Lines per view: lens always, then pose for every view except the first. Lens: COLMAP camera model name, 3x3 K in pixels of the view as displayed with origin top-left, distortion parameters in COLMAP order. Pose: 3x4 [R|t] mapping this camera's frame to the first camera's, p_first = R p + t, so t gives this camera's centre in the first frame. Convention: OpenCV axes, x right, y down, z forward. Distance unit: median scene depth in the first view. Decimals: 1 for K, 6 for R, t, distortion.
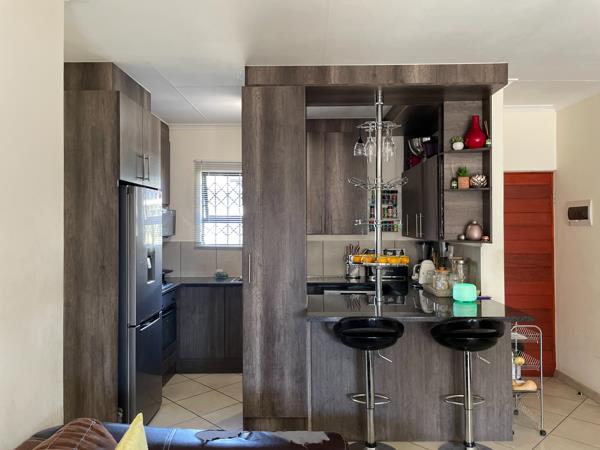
lens RADIAL K [[441.5, 0, 299.7], [0, 441.5, 218.1], [0, 0, 1]] dist [0.029527, -0.000228]
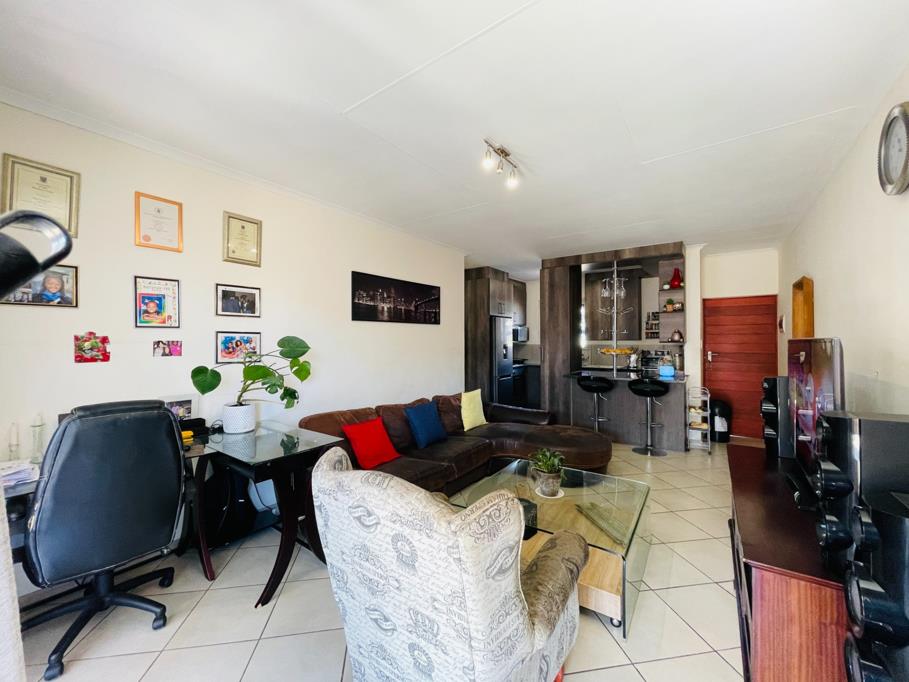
lens RADIAL K [[364.2, 0, 454.5], [0, 364.2, 341.0], [0, 0, 1]] dist [0.000629, 0.000015]
pose [[0.820347, 0.001491, -0.571864, 0.547228], [0.008244, 0.999862, 0.014433, 0.022749], [0.571806, -0.016555, 0.820222, -0.707529]]
